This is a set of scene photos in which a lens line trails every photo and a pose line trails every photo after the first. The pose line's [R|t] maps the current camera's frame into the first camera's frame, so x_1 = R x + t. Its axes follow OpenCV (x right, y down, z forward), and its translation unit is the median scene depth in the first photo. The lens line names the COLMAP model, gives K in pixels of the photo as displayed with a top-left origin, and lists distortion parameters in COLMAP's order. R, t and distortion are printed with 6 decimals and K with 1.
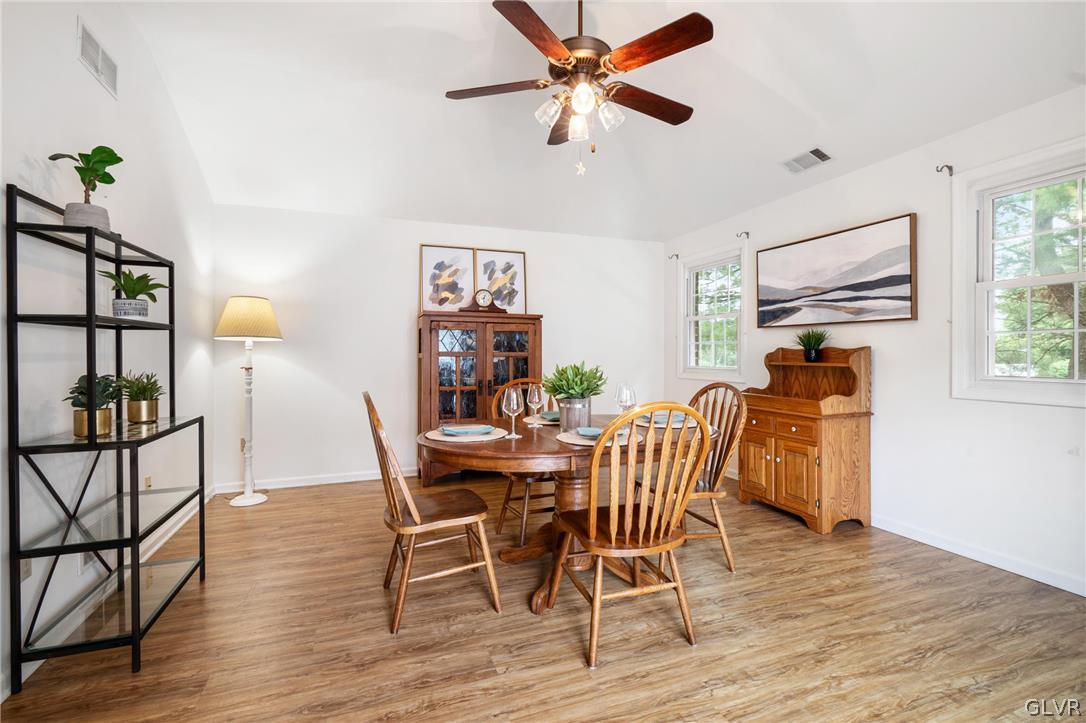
lens RADIAL K [[495.7, 0, 552.5], [0, 495.7, 352.1], [0, 0, 1]] dist [0.000085, -0.000146]
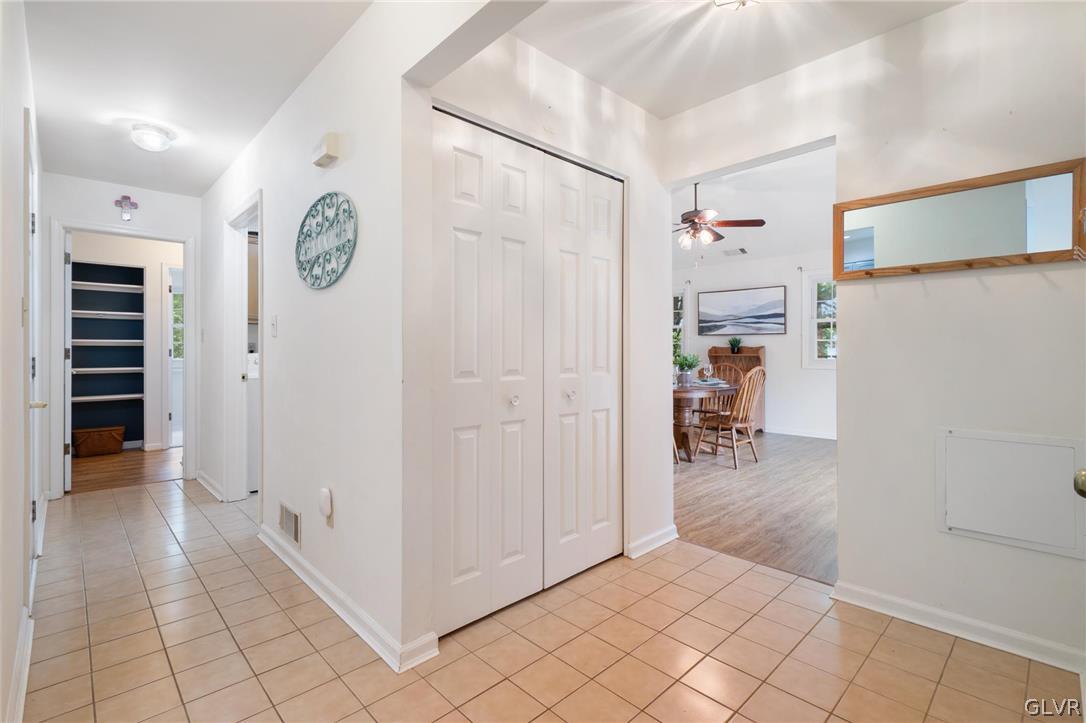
lens RADIAL K [[495.7, 0, 552.5], [0, 495.7, 352.1], [0, 0, 1]] dist [0.000085, -0.000146]
pose [[0.913431, -0.004245, 0.406971, -0.962604], [0.003172, 0.999989, 0.003312, 0.004752], [-0.406981, -0.001734, 0.913435, -0.511288]]
